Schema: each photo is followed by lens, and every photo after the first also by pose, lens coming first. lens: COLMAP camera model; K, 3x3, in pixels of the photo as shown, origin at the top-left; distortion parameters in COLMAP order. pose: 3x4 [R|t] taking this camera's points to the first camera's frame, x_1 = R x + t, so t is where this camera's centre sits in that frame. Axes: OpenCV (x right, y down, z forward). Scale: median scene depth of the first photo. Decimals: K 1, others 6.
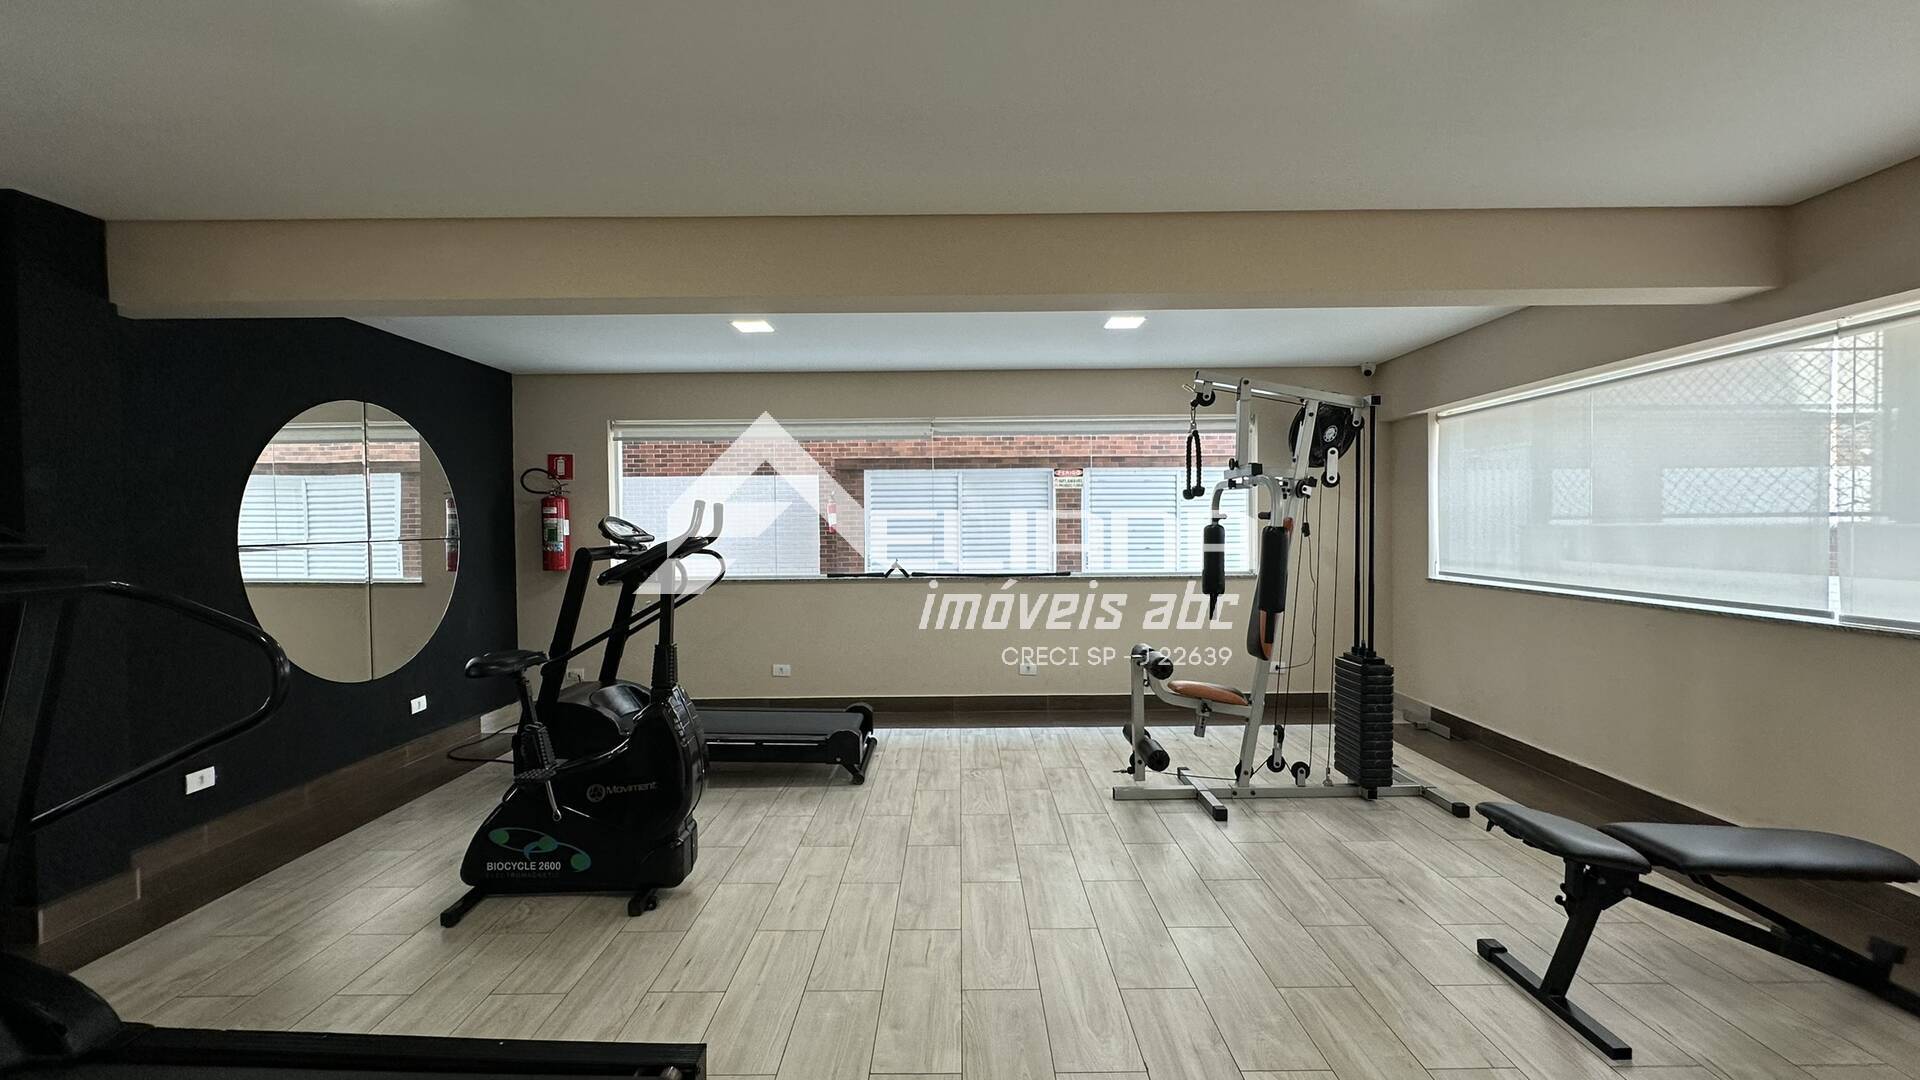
lens RADIAL K [[763.5, 0, 954.0], [0, 763.5, 542.6], [0, 0, 1]] dist [-0.005032, -0.000072]
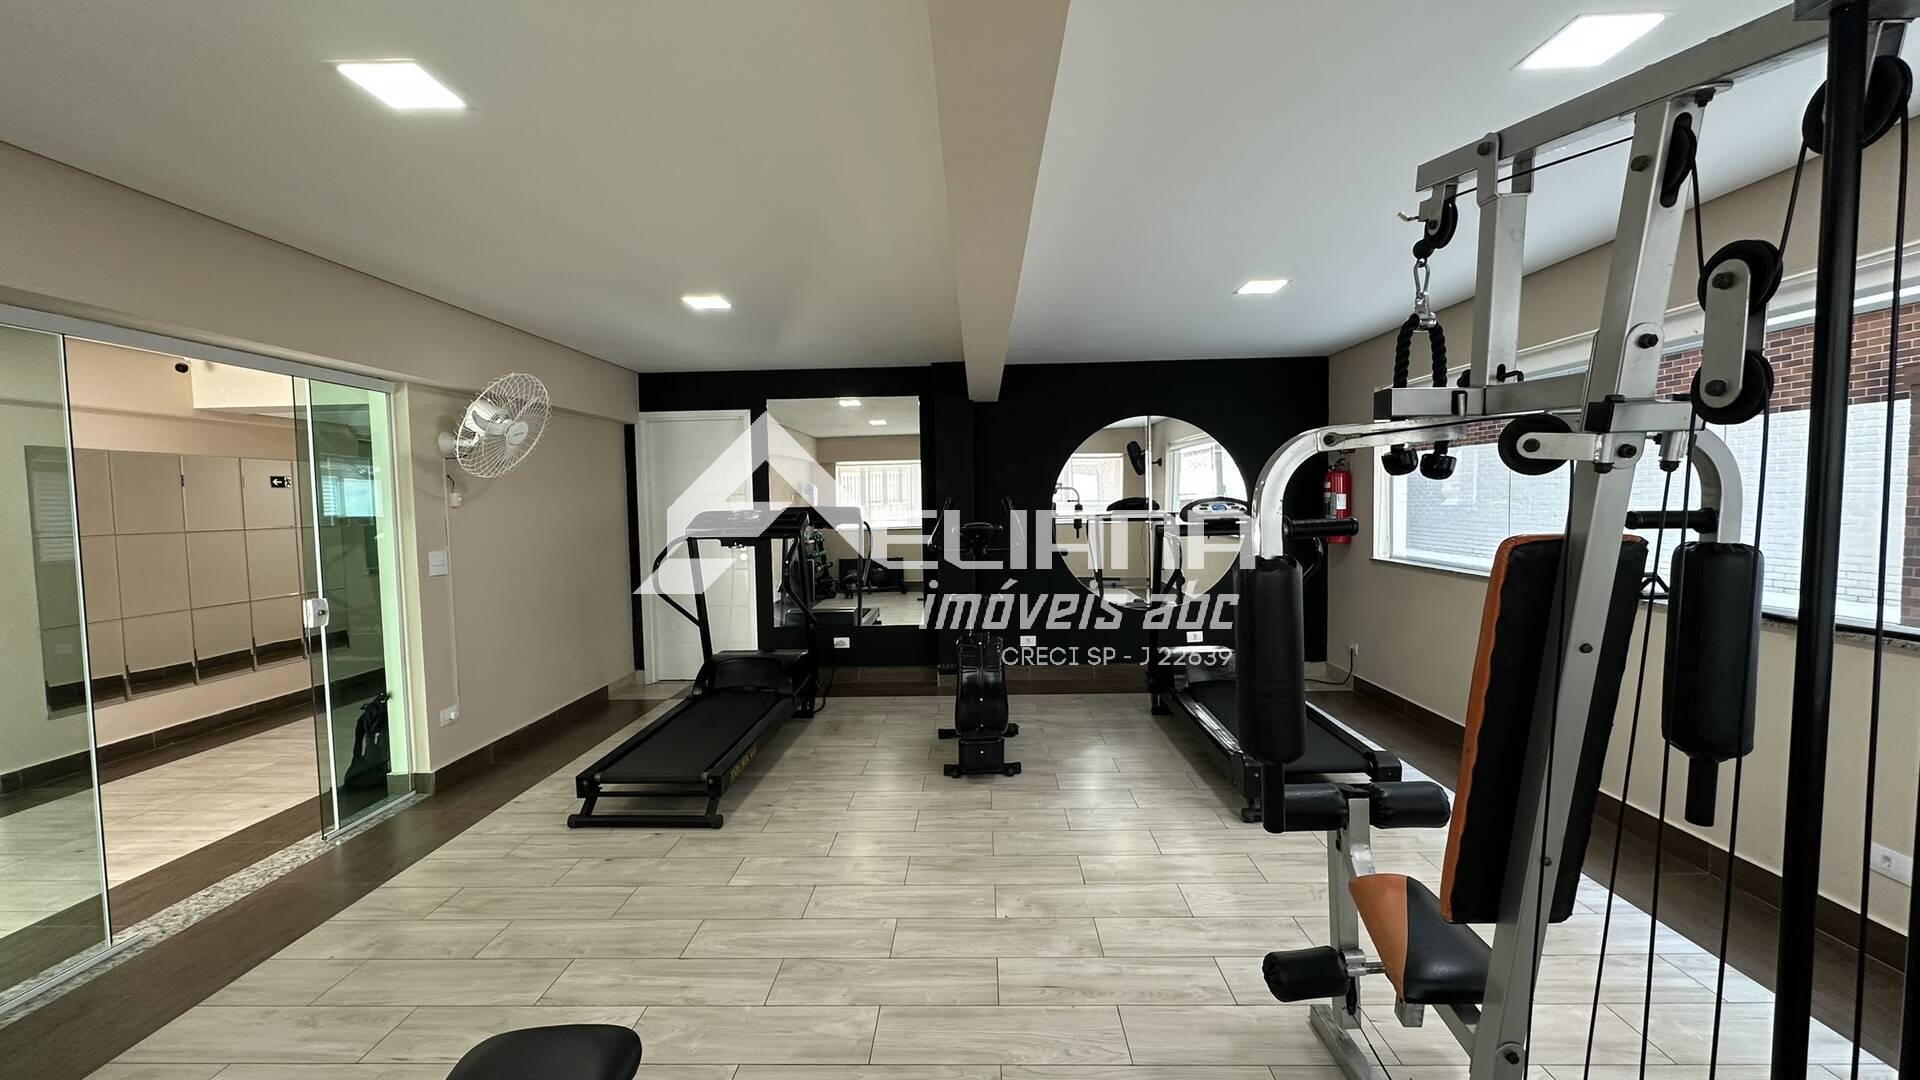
lens RADIAL K [[763.5, 0, 954.0], [0, 763.5, 542.6], [0, 0, 1]] dist [-0.005032, -0.000072]
pose [[-0.021422, 0.066262, -0.997572, 0.982385], [-0.004670, 0.997784, 0.066376, -0.057967], [0.999760, 0.006081, -0.021065, 0.990340]]
